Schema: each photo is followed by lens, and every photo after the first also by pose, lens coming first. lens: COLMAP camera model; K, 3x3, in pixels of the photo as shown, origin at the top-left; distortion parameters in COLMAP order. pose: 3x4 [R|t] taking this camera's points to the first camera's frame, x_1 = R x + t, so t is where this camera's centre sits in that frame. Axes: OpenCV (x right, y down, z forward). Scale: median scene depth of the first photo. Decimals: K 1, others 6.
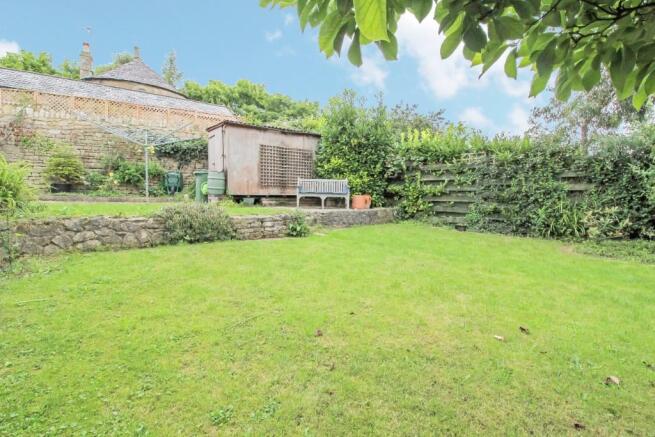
lens RADIAL K [[309.6, 0, 329.3], [0, 309.6, 205.3], [0, 0, 1]] dist [-0.005674, -0.007496]
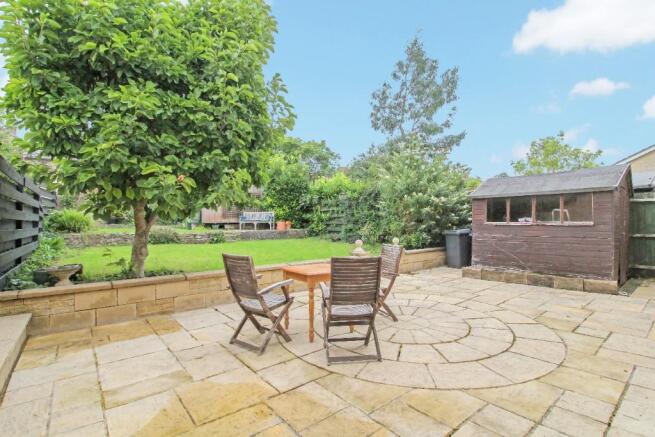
lens RADIAL K [[309.6, 0, 328.7], [0, 309.6, 219.4], [0, 0, 1]] dist [-0.005674, -0.007496]
pose [[0.987855, -0.026057, -0.153181, 0.579457], [0.019870, 0.998929, -0.041785, 0.028558], [0.154106, 0.038234, 0.987314, -0.526079]]
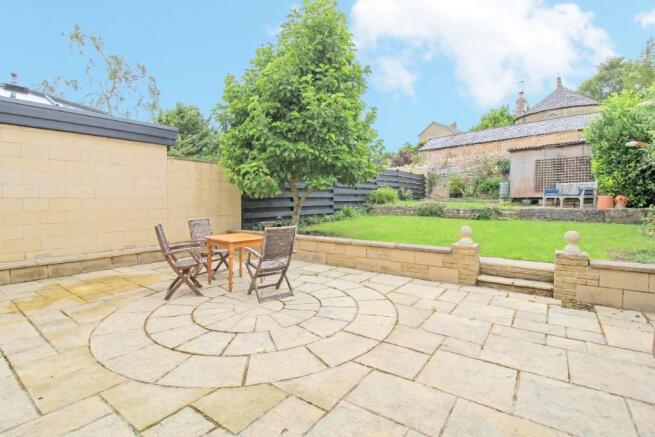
lens RADIAL K [[309.6, 0, 332.4], [0, 309.6, 212.2], [0, 0, 1]] dist [-0.005674, -0.007496]
pose [[0.108305, 0.028486, -0.993710, 1.029393], [-0.023066, 0.999392, 0.026135, 0.017211], [0.993850, 0.020090, 0.108896, -0.030733]]
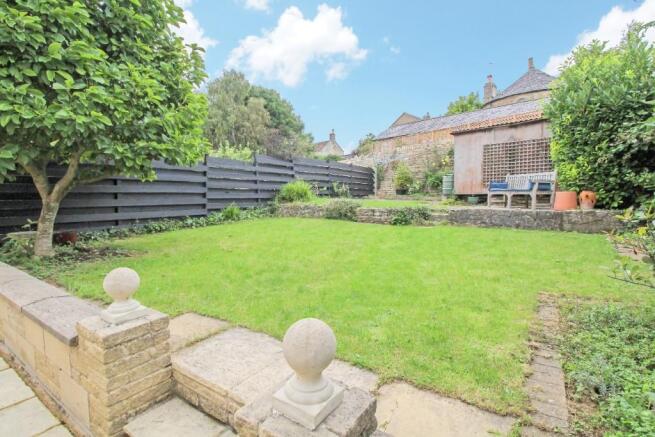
lens RADIAL K [[309.6, 0, 332.2], [0, 309.6, 216.0], [0, 0, 1]] dist [-0.005674, -0.007496]
pose [[0.143728, 0.049582, -0.988374, 0.737924], [-0.024425, 0.998618, 0.046544, 0.004902], [0.989316, 0.017452, 0.144741, 0.349406]]
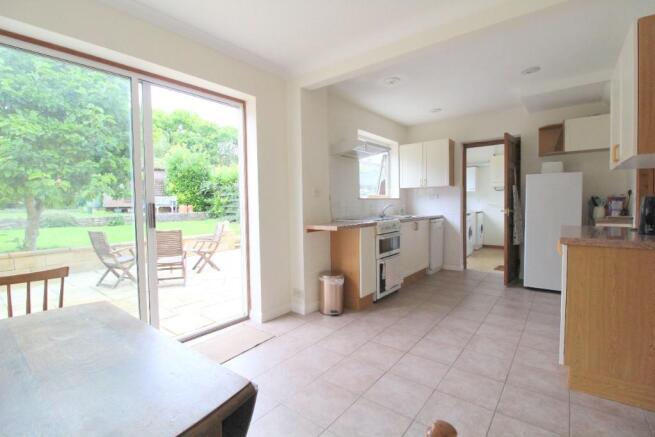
lens RADIAL K [[309.6, 0, 328.4], [0, 309.6, 216.0], [0, 0, 1]] dist [-0.005674, -0.007496]
pose [[0.998284, -0.029839, 0.050388, 0.827739], [0.029222, 0.999489, 0.012957, 0.029675], [-0.050749, -0.011462, 0.998646, -0.792108]]
